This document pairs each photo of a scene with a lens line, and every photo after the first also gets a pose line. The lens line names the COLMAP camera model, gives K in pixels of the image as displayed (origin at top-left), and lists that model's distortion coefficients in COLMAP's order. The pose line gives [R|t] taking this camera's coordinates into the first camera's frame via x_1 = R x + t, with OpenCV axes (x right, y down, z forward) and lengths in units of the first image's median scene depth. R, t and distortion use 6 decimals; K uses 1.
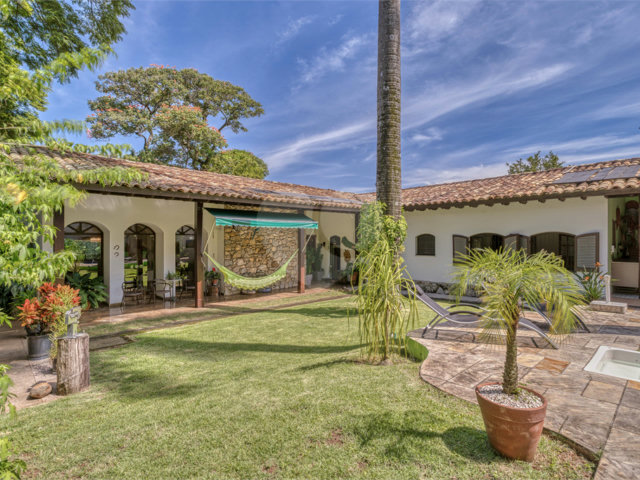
lens RADIAL K [[323.6, 0, 315.7], [0, 323.6, 243.0], [0, 0, 1]] dist [-0.000414, -0.000256]
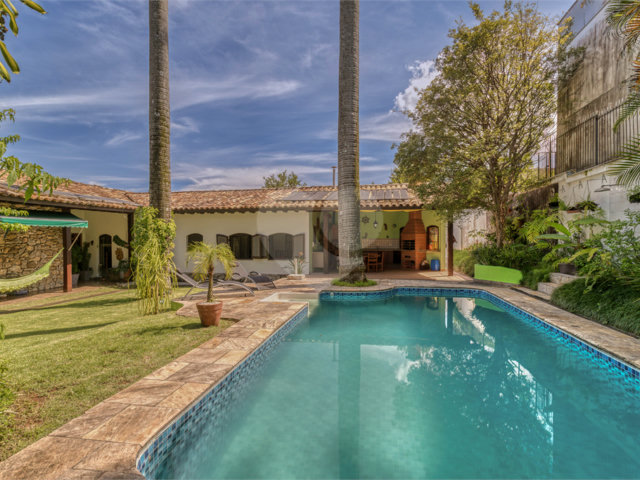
lens RADIAL K [[323.6, 0, 315.7], [0, 323.6, 243.0], [0, 0, 1]] dist [-0.000414, -0.000256]
pose [[0.793105, -0.012105, 0.608965, -0.045512], [0.008986, 0.999926, 0.008173, 0.002959], [-0.609019, -0.001010, 0.793155, -0.266567]]
